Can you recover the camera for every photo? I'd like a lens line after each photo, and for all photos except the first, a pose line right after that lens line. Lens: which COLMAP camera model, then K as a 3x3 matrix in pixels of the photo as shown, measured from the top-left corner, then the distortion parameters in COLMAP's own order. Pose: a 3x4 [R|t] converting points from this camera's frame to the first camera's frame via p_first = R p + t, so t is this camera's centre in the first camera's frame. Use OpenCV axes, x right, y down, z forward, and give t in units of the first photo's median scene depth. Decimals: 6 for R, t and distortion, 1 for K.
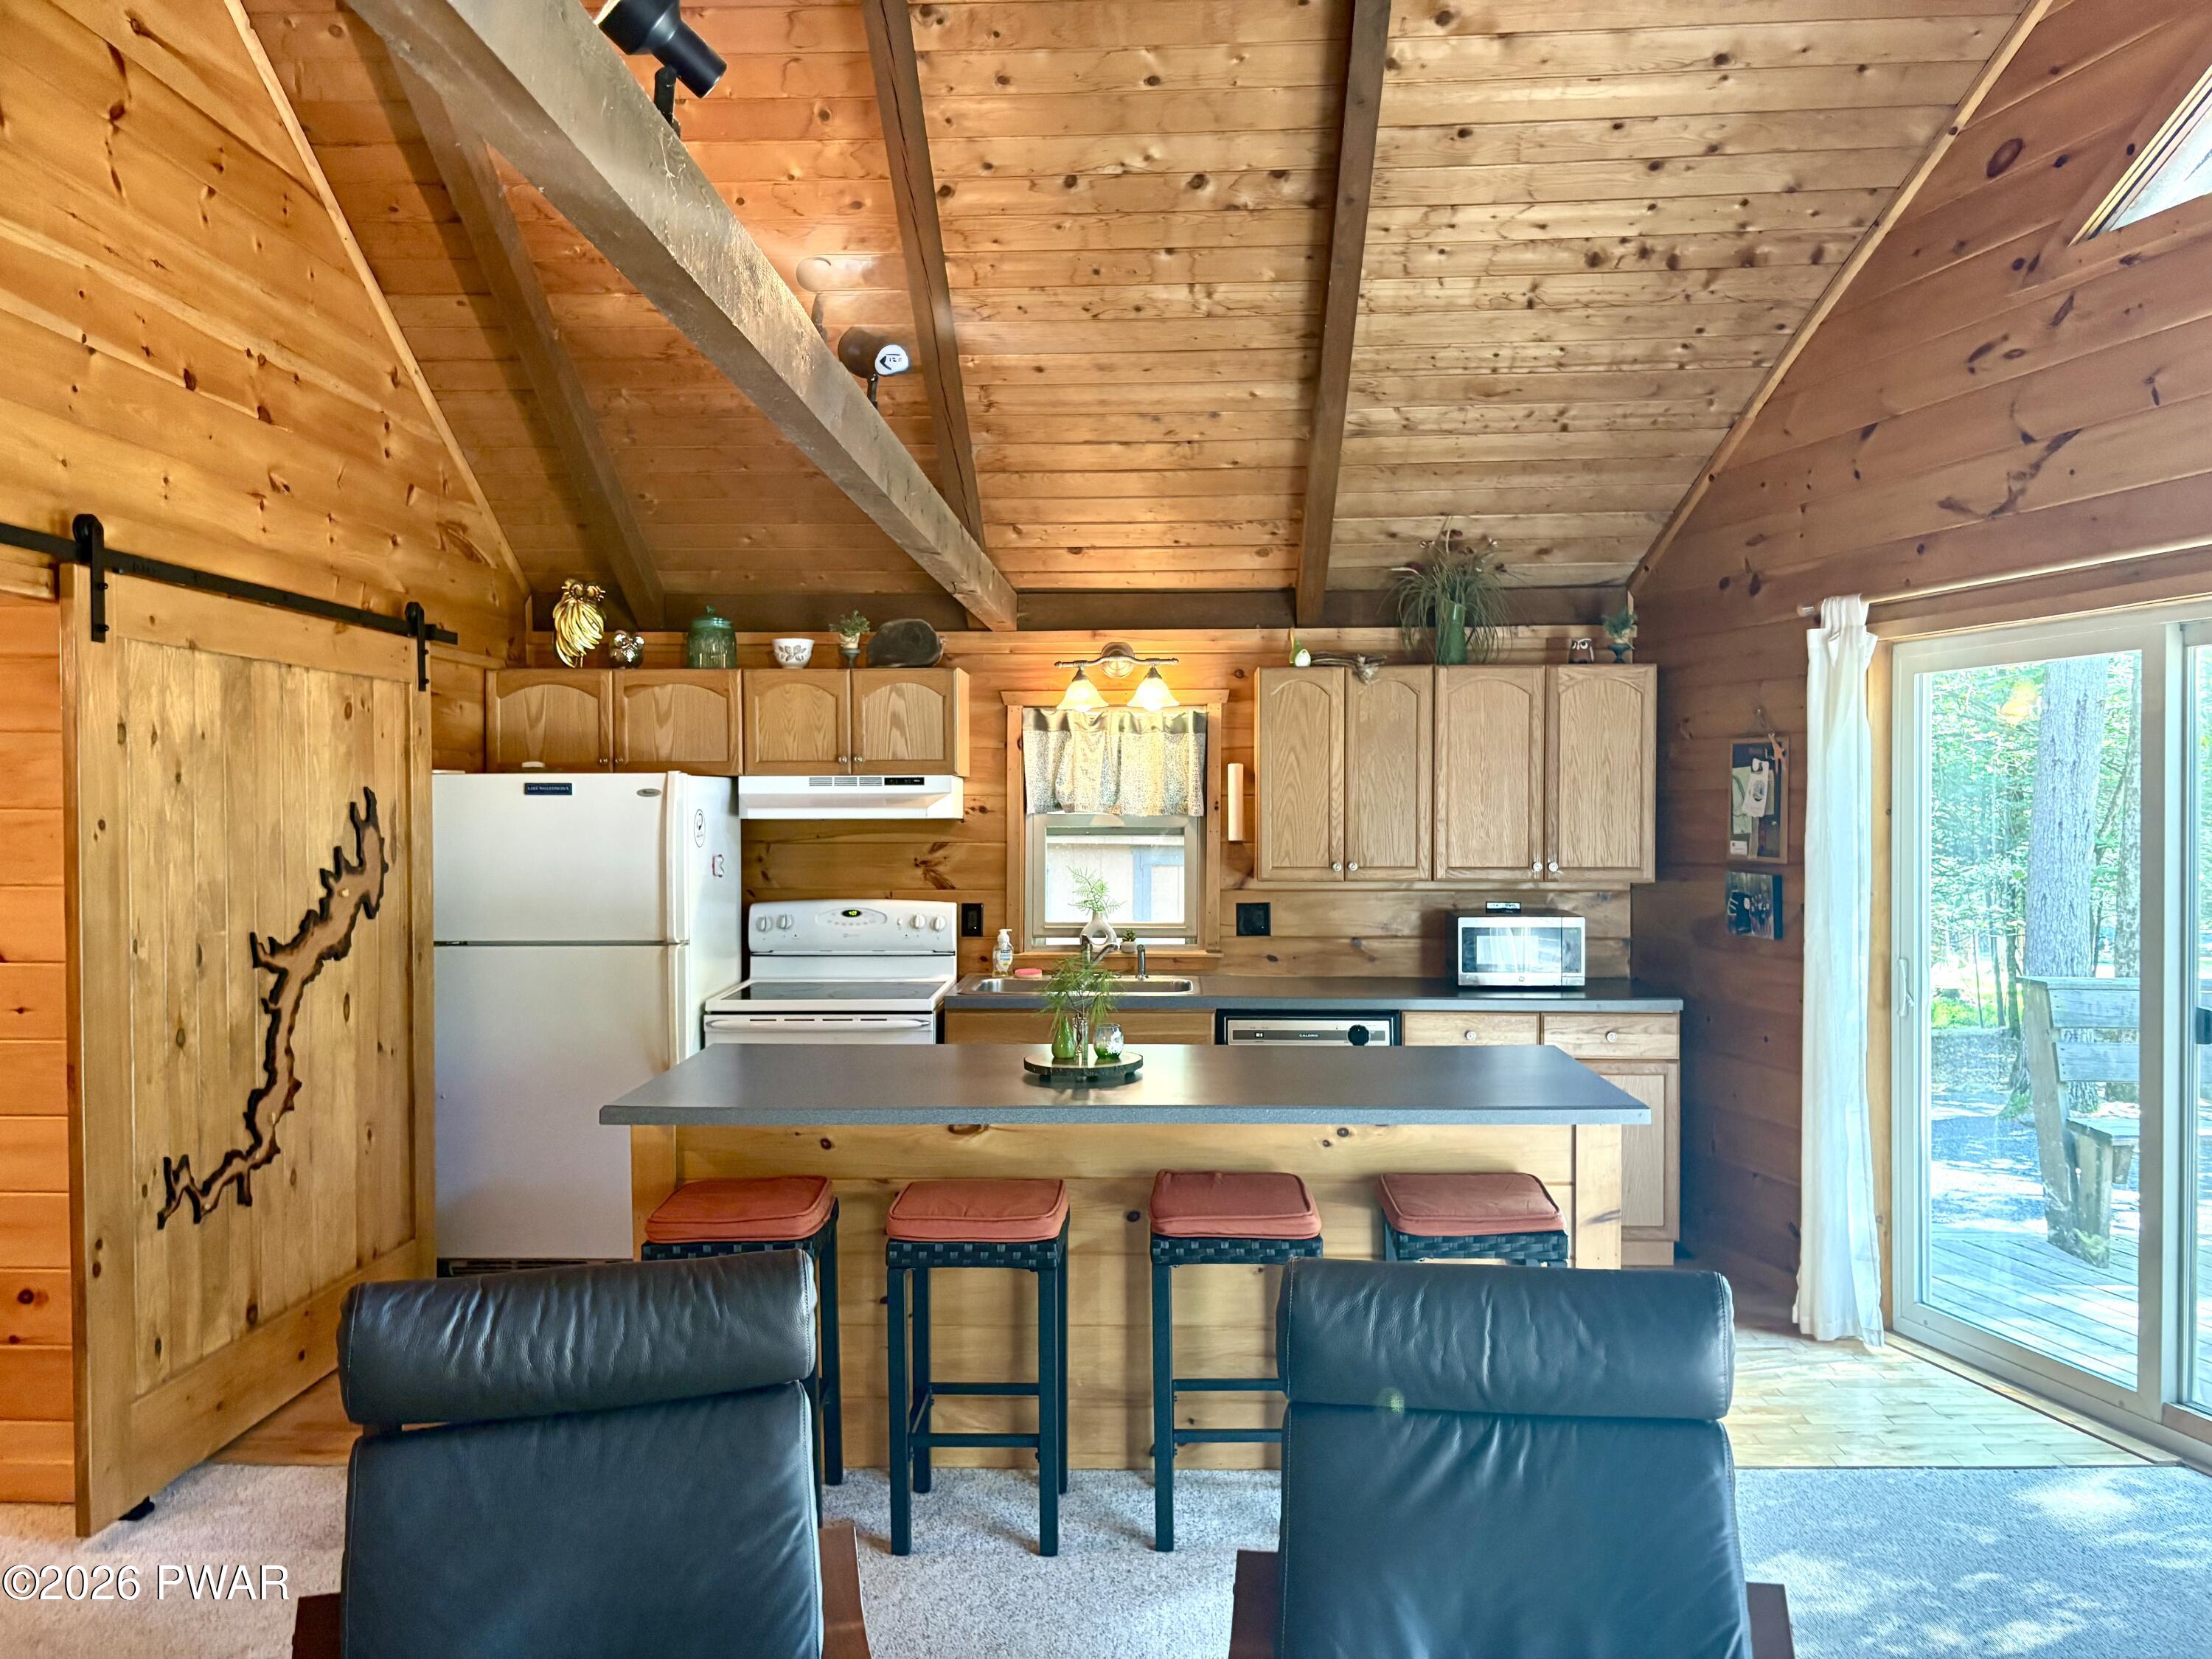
lens RADIAL K [[1675.8, 0, 1110.8], [0, 1675.8, 832.4], [0, 0, 1]] dist [0.043656, -0.063028]
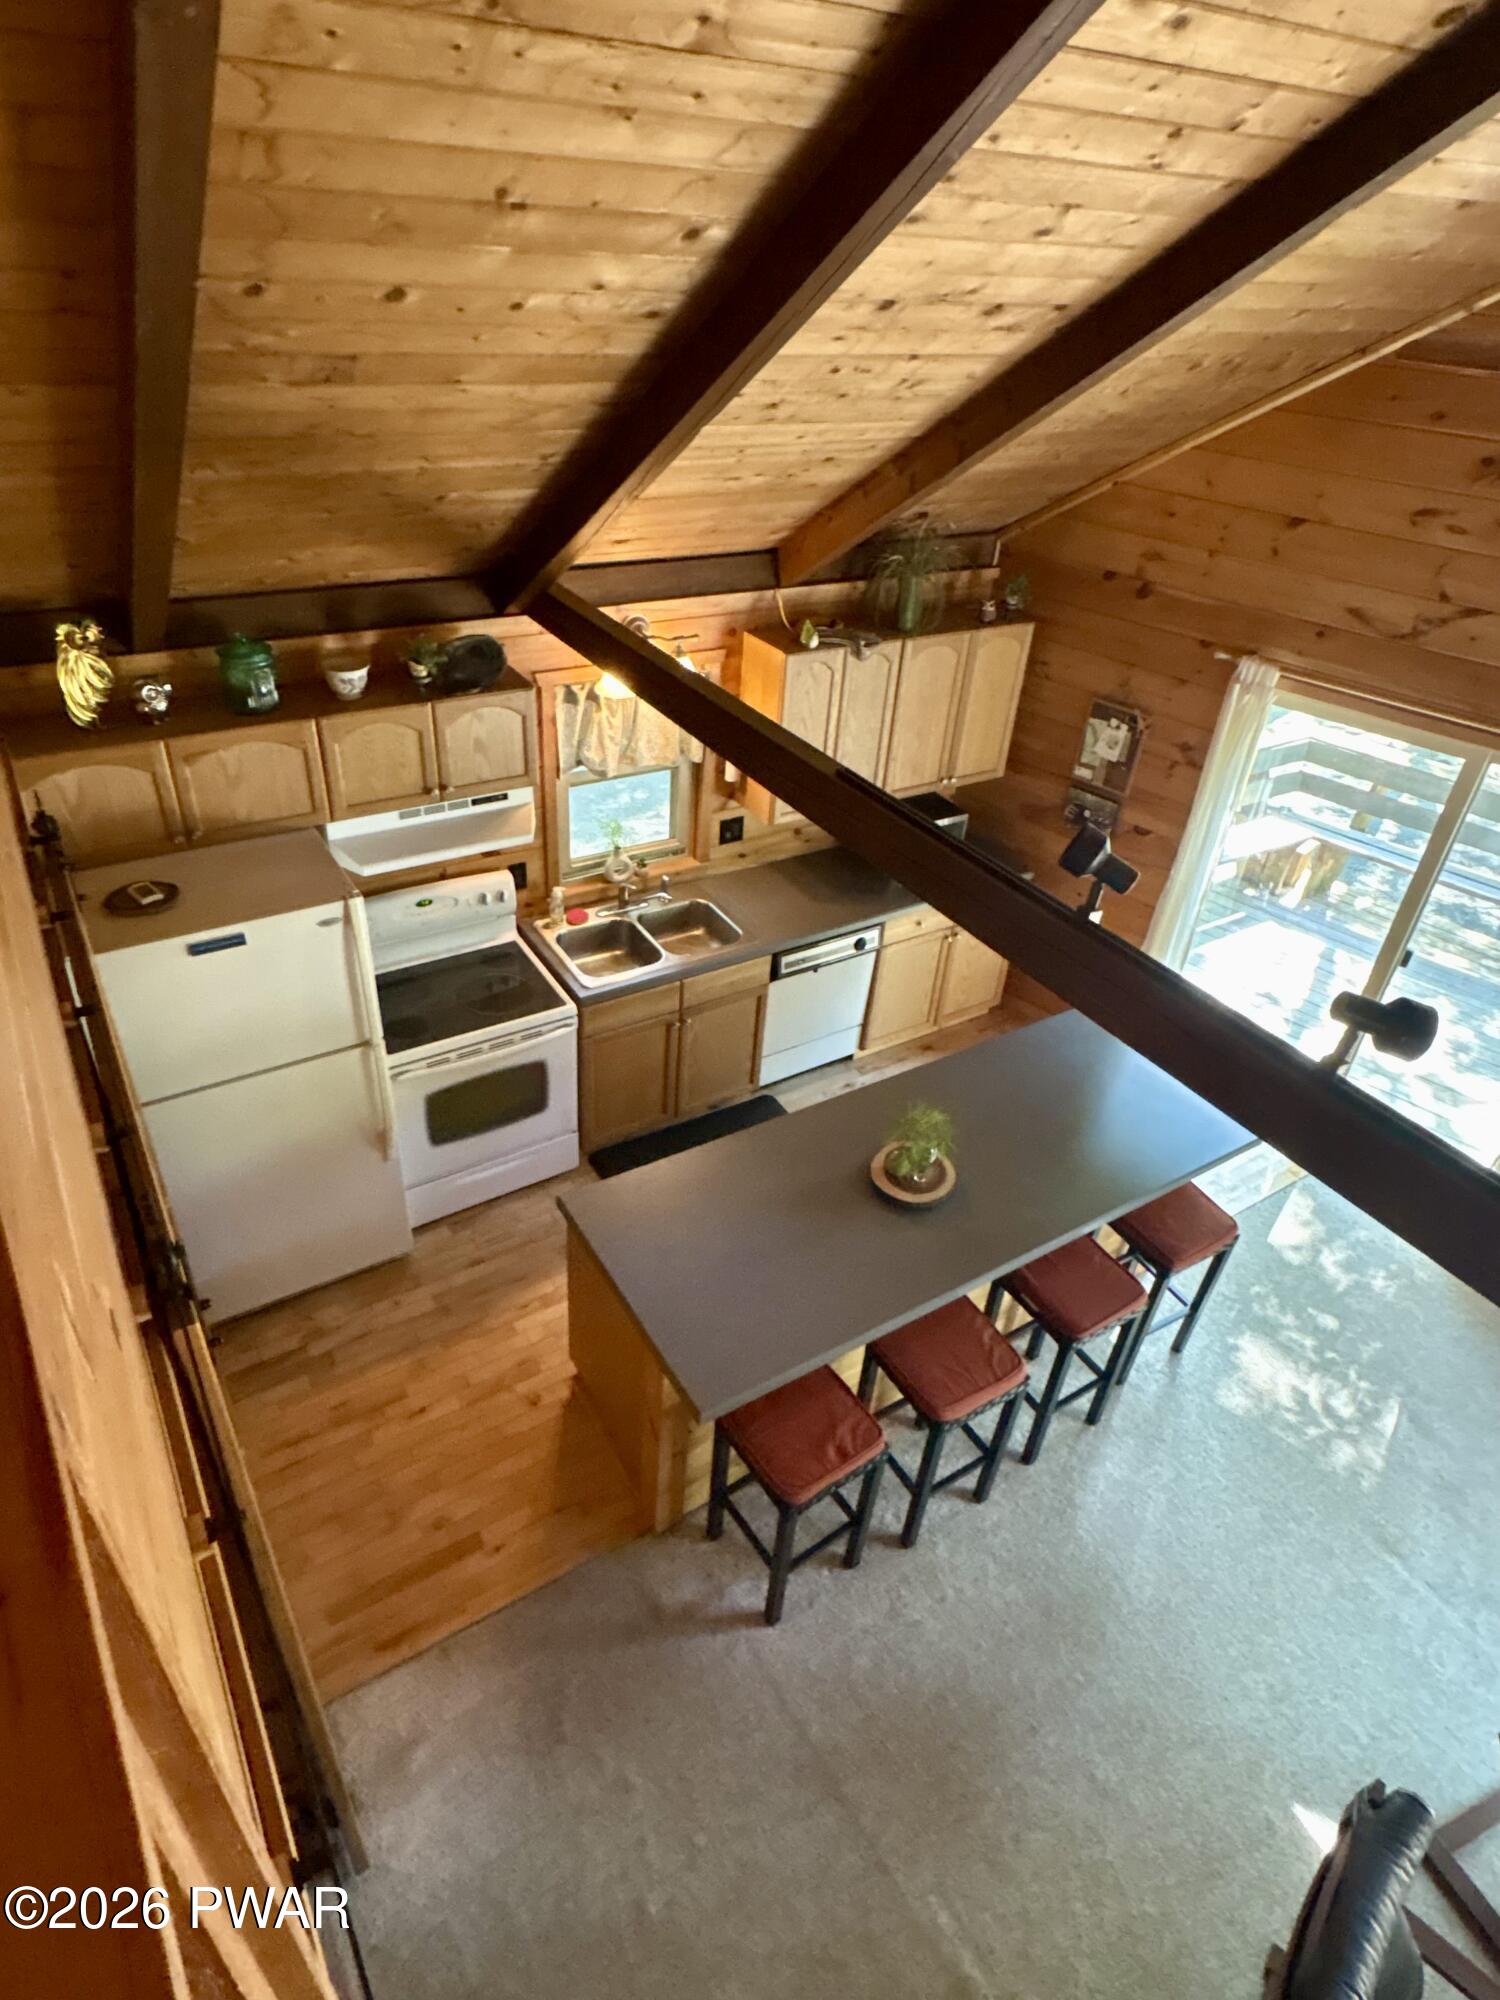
lens RADIAL K [[1133.9, 0, 745.9], [0, 1133.9, 1001.6], [0, 0, 1]] dist [-0.002977, -0.000732]
pose [[0.828086, -0.270615, 0.490959, -0.439829], [-0.057275, 0.830350, 0.554291, -0.385149], [-0.557668, -0.487120, 0.672101, 0.447658]]
